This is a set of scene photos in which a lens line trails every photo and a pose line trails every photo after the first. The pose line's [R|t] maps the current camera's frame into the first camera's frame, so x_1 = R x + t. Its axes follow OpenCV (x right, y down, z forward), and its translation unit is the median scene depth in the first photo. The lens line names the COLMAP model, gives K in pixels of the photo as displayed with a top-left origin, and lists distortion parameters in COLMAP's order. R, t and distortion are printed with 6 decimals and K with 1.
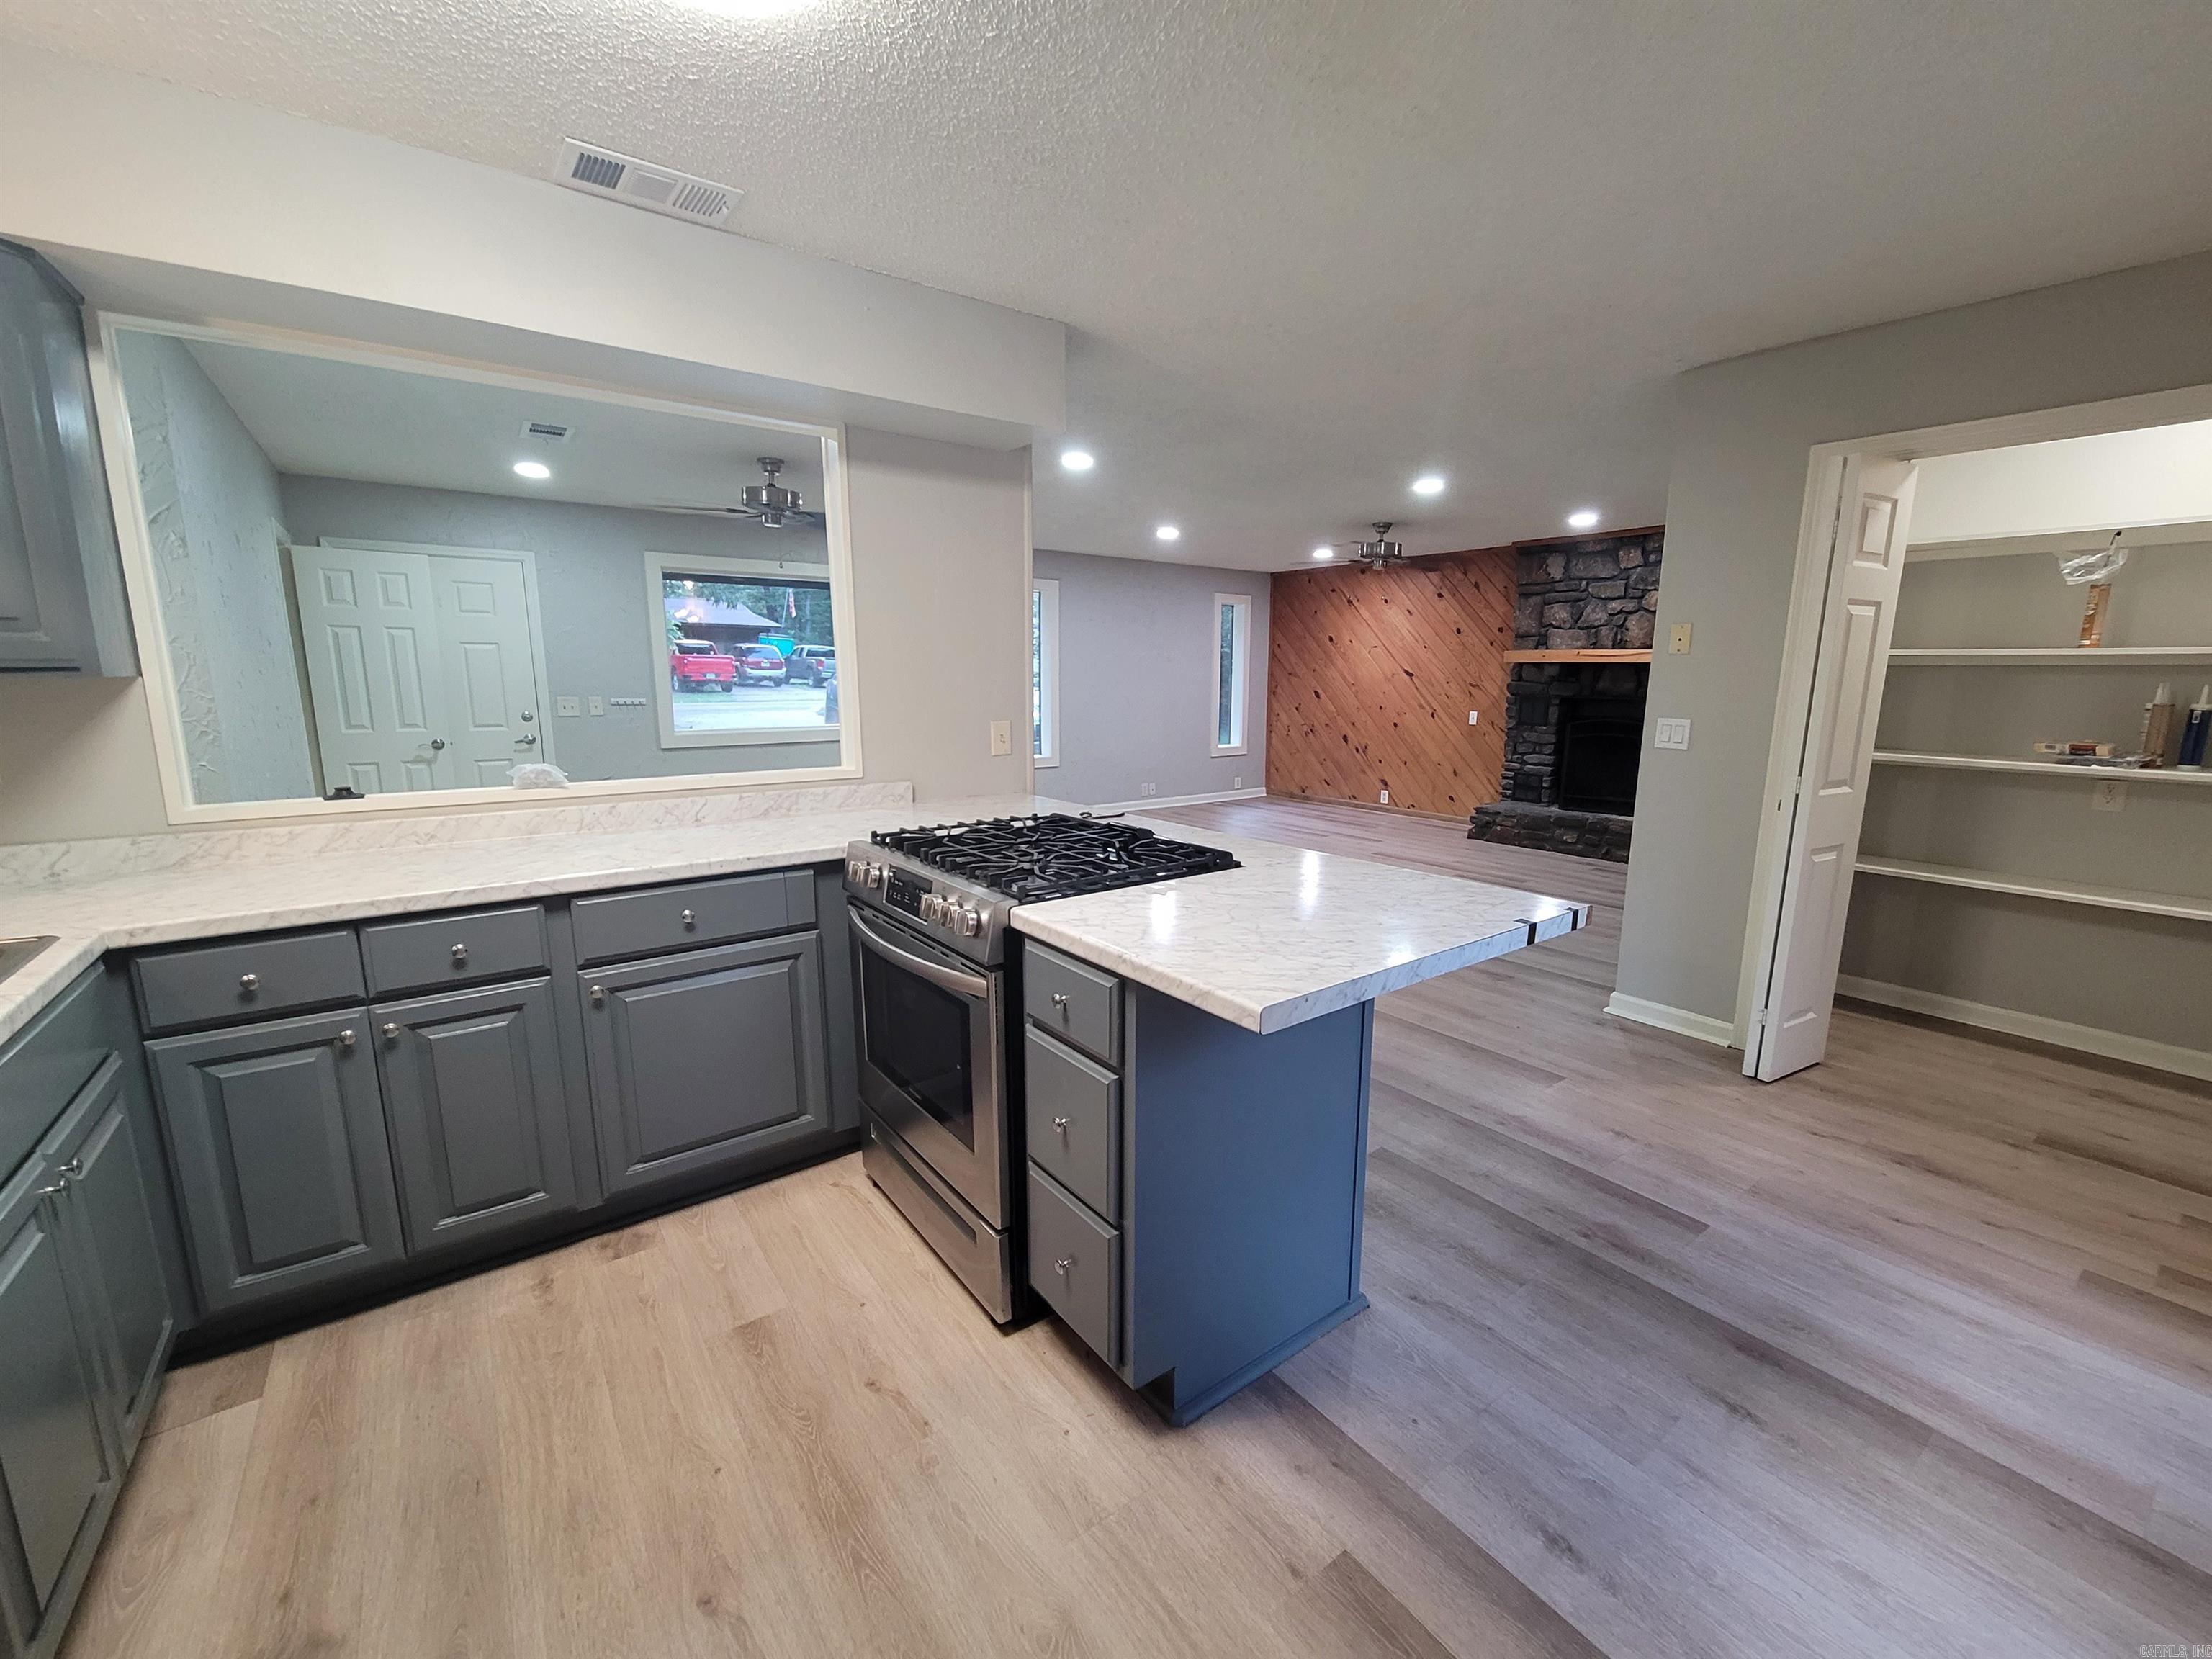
lens RADIAL K [[906.8, 0, 1116.7], [0, 906.8, 839.3], [0, 0, 1]] dist [-0.002871, 0.001728]
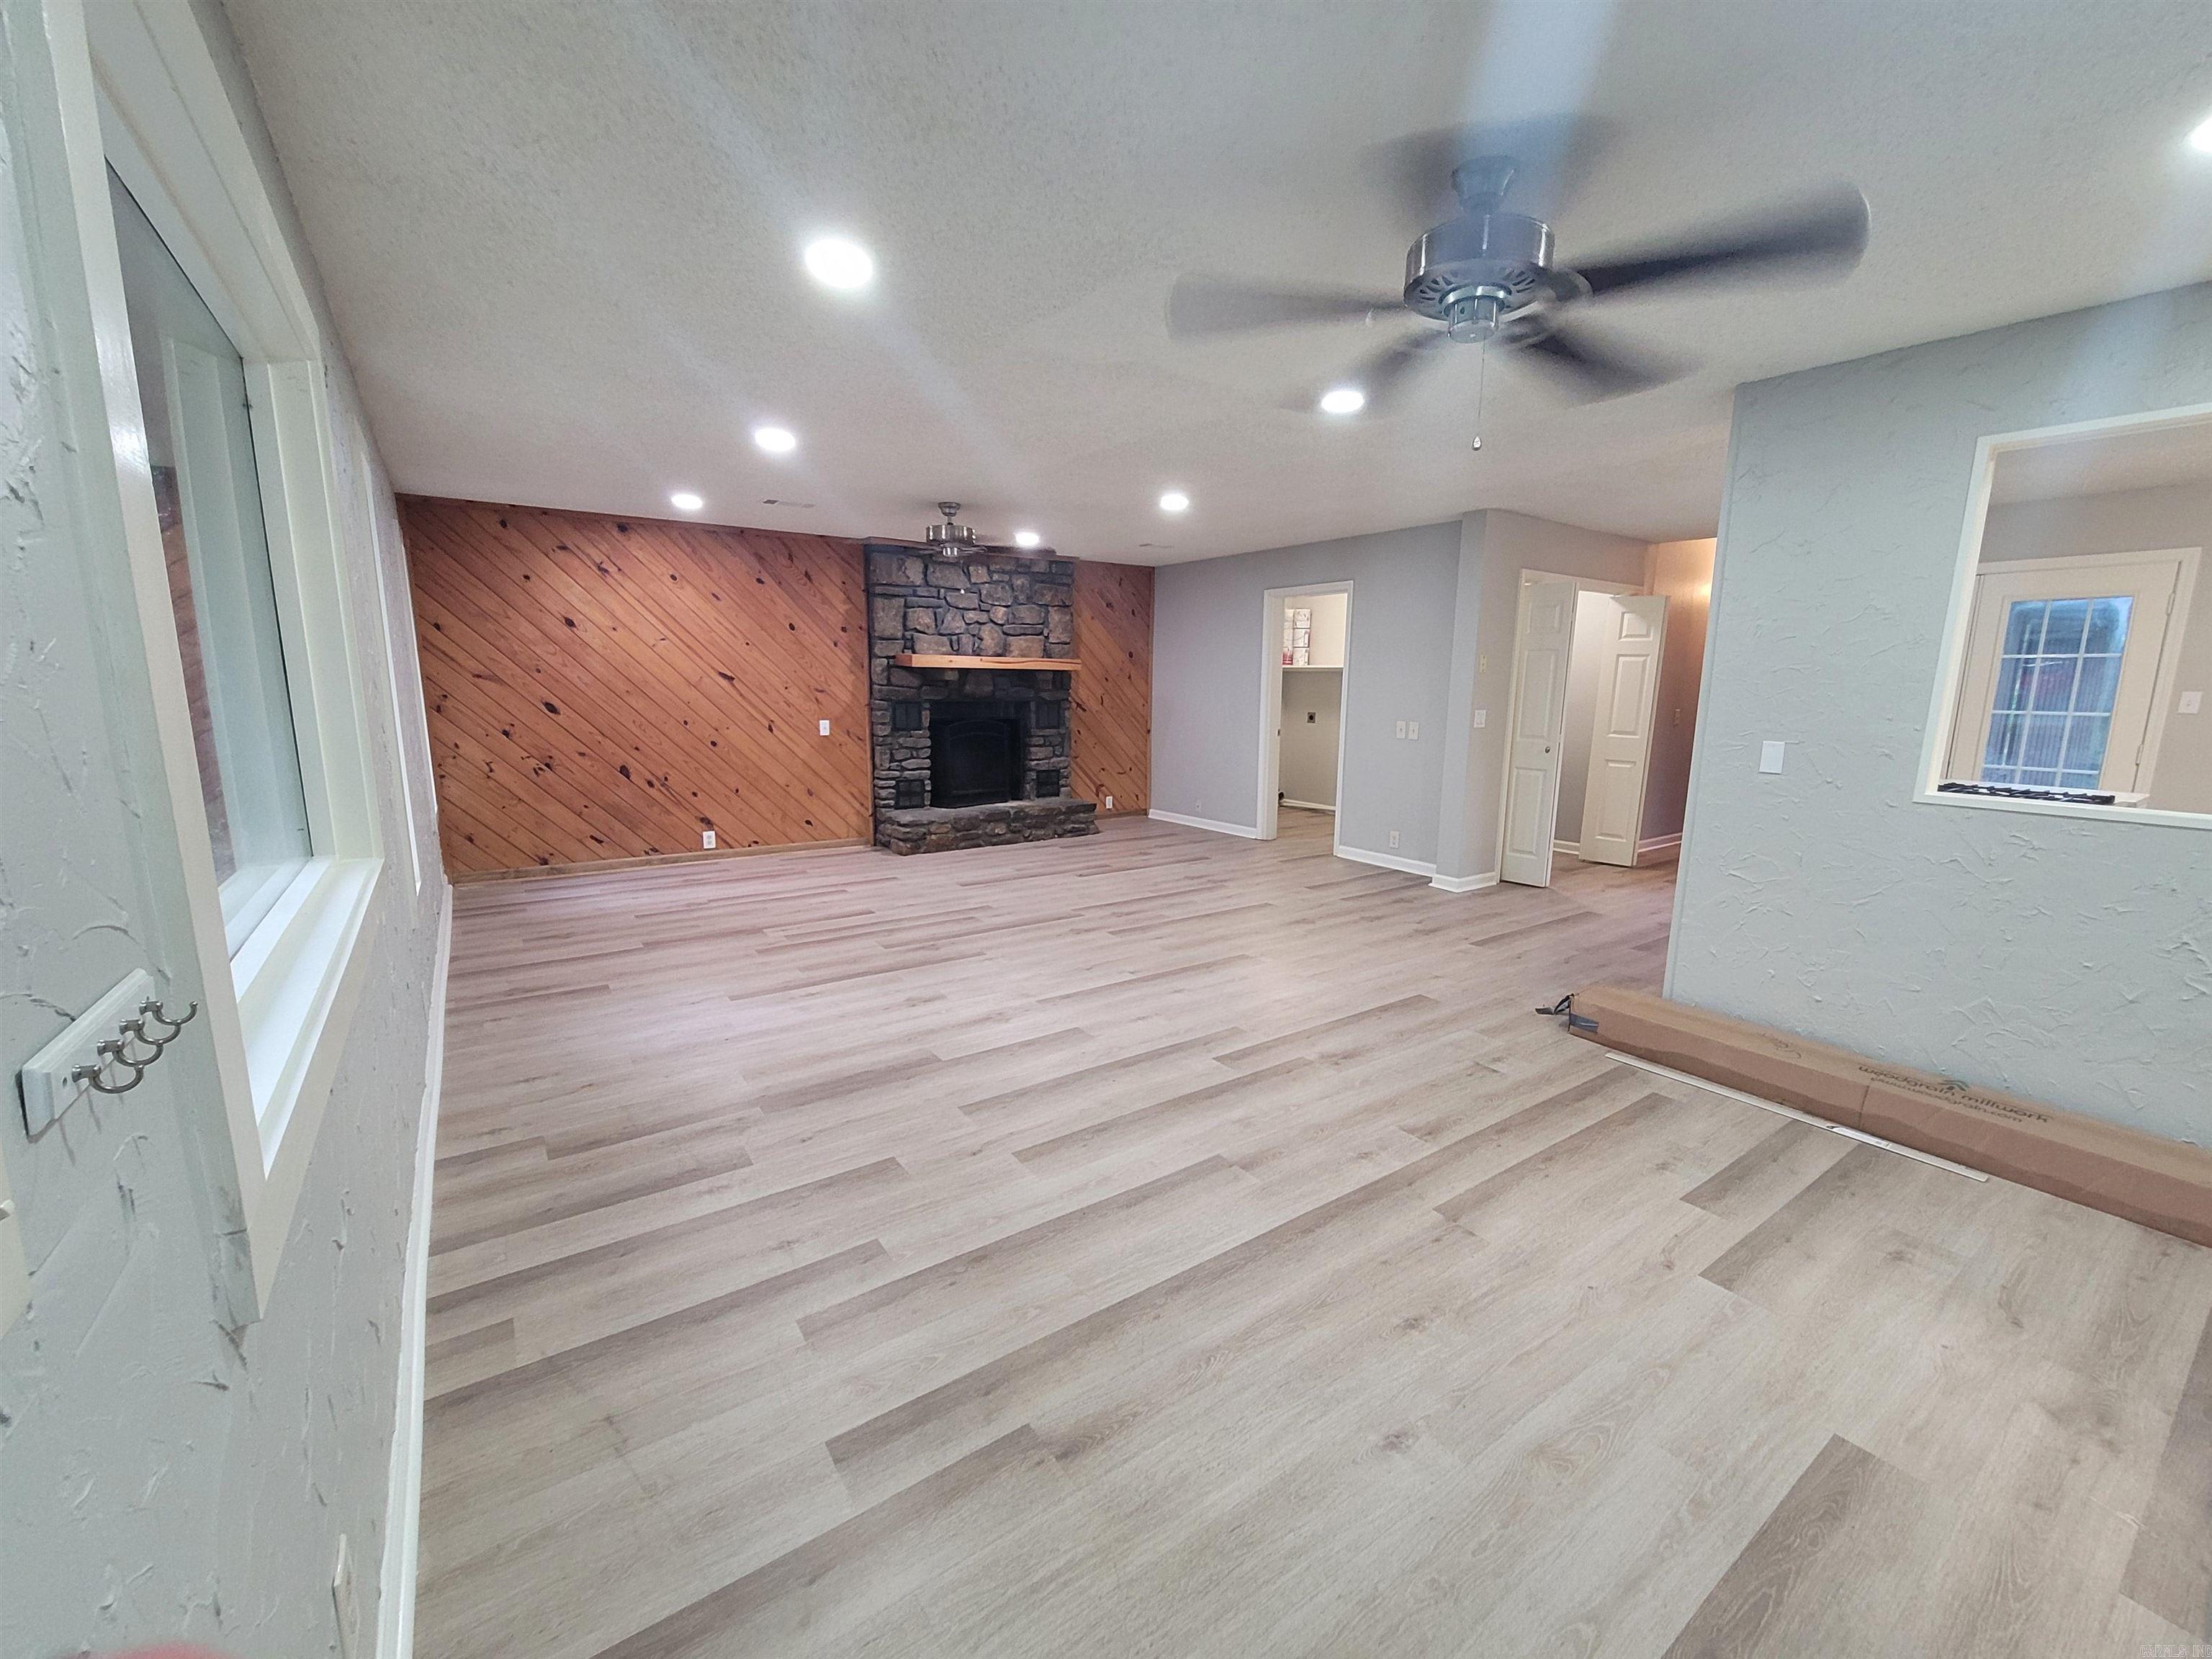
lens RADIAL K [[906.8, 0, 1124.9], [0, 906.8, 840.4], [0, 0, 1]] dist [-0.002871, 0.001728]
pose [[0.021883, -0.180867, 0.983264, -0.532733], [0.169958, 0.969857, 0.174618, -0.145044], [-0.985208, 0.163292, 0.051963, 0.753189]]
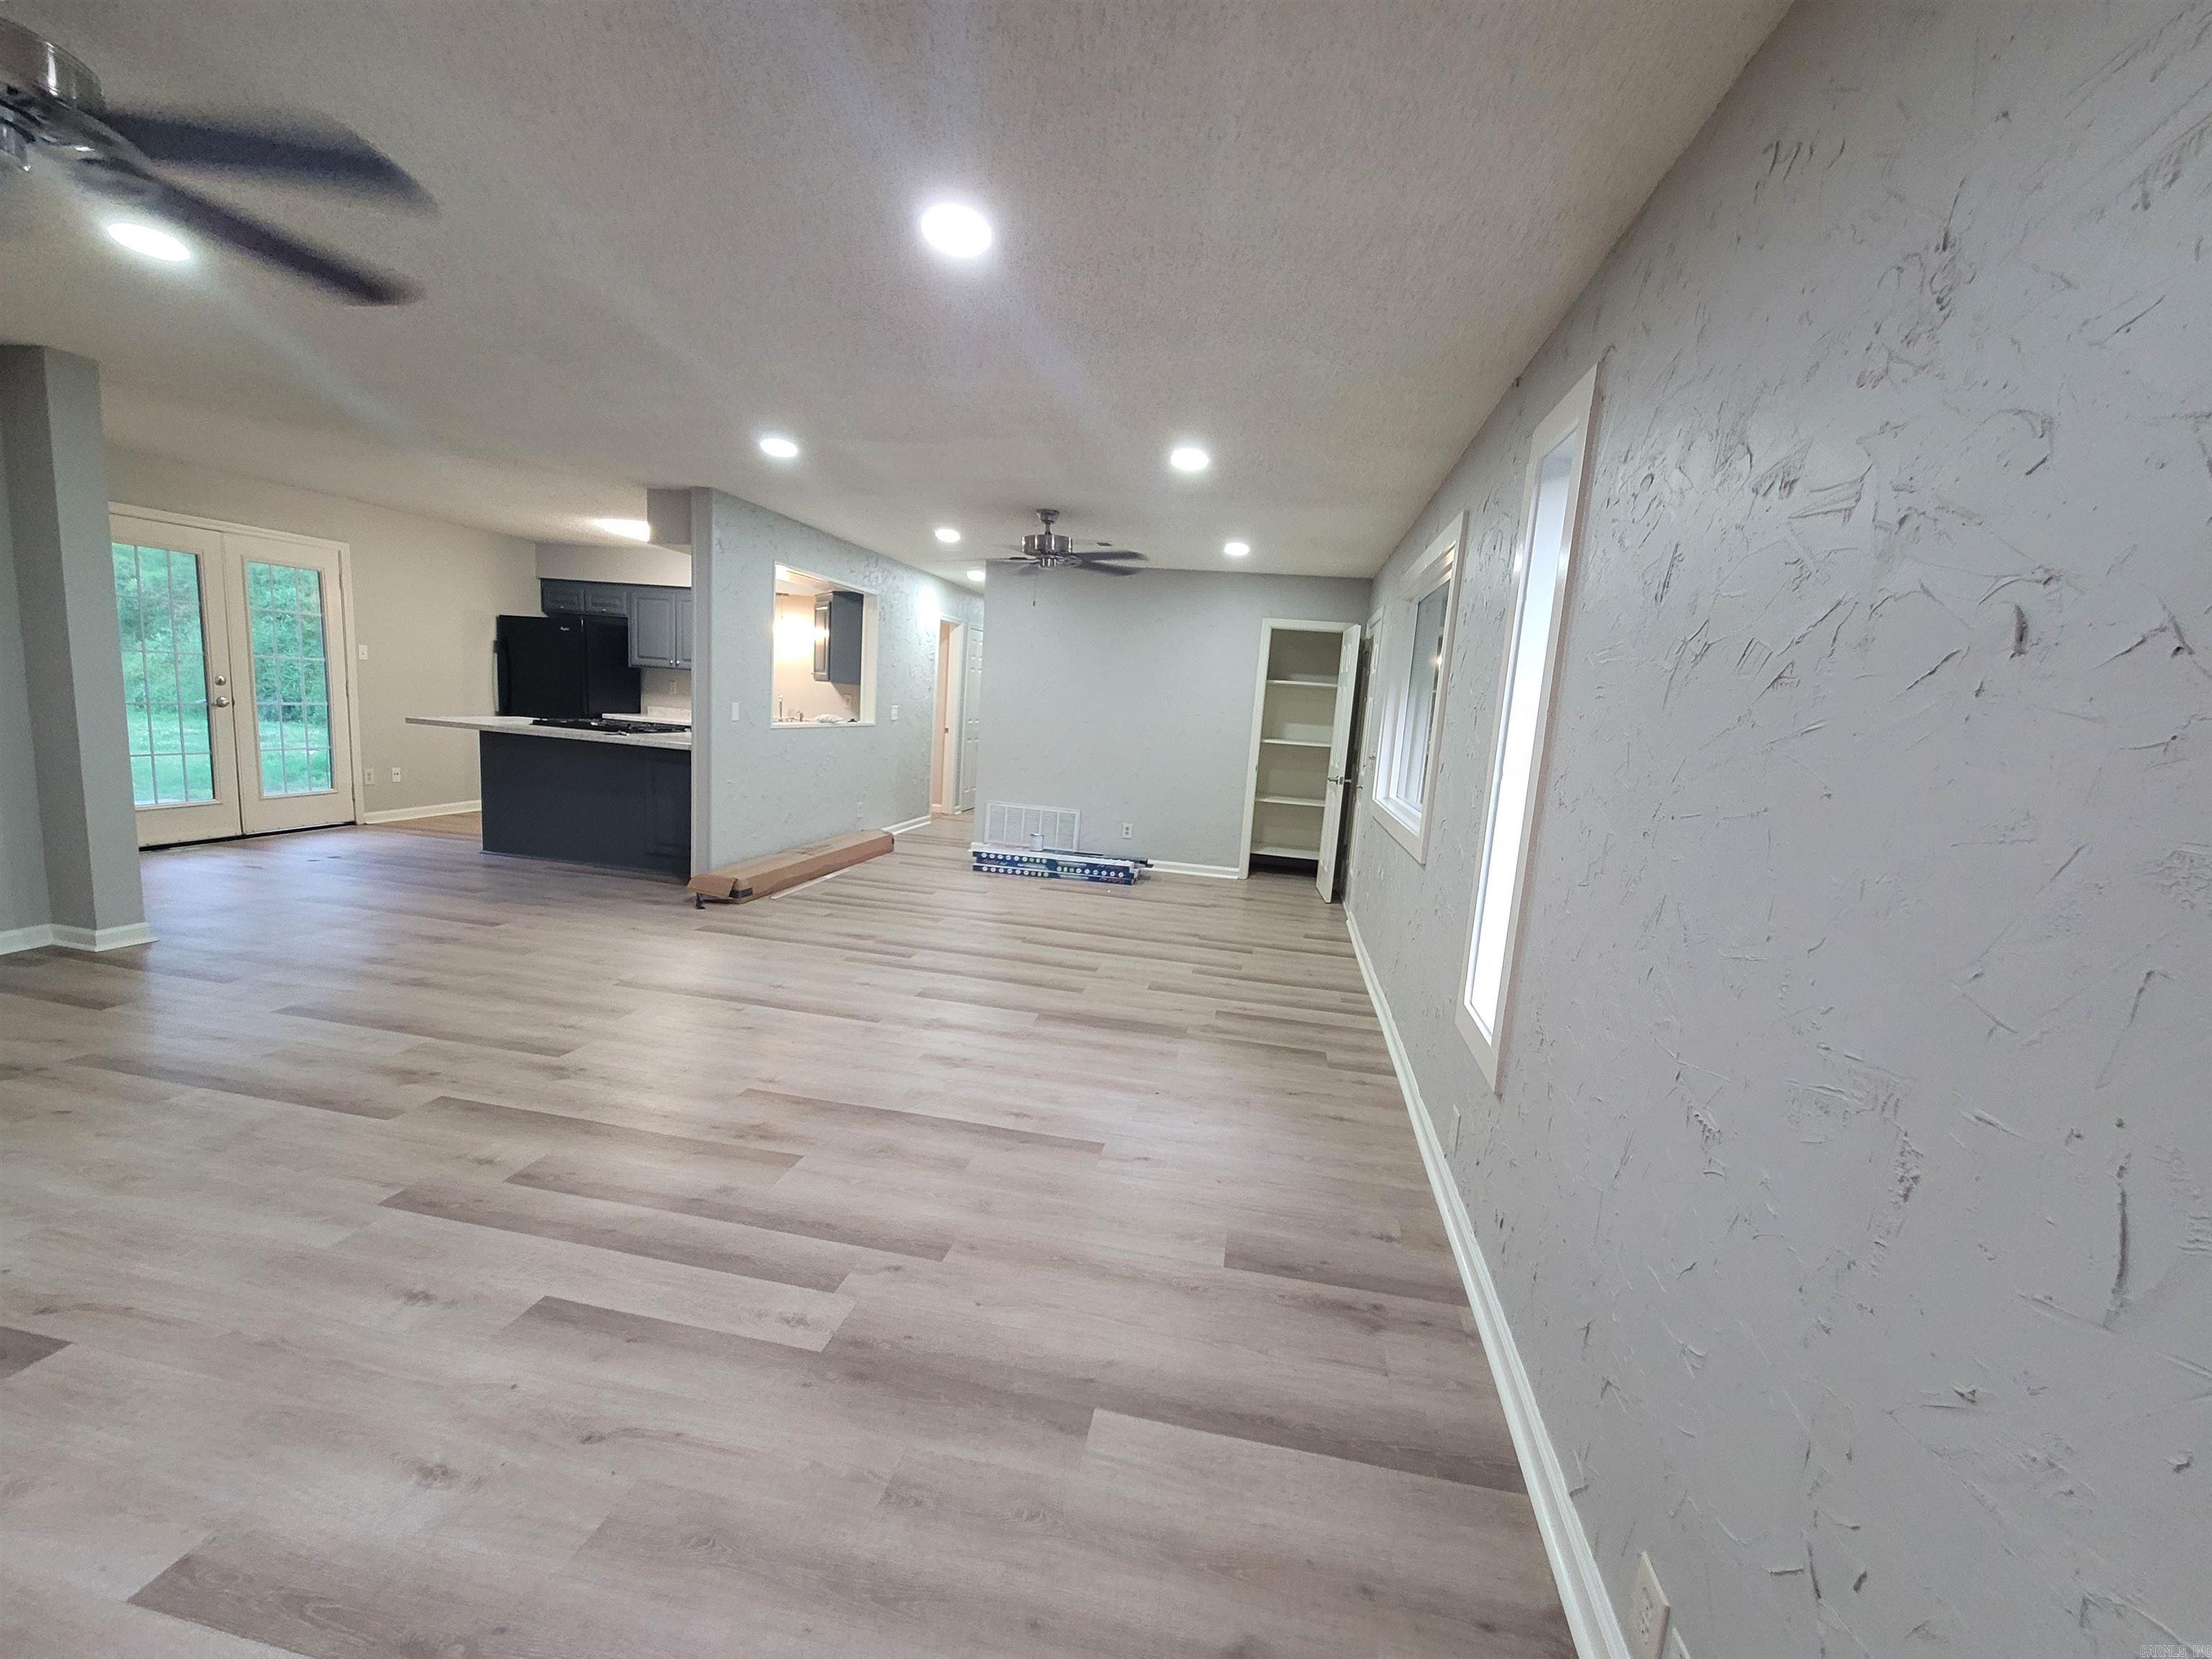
lens RADIAL K [[906.8, 0, 1115.2], [0, 906.8, 833.0], [0, 0, 1]] dist [-0.002871, 0.001728]
pose [[-0.729832, 0.042446, -0.682308, 0.220008], [-0.196997, 0.942675, 0.269362, -0.230380], [0.654628, 0.331001, -0.679632, 1.244126]]
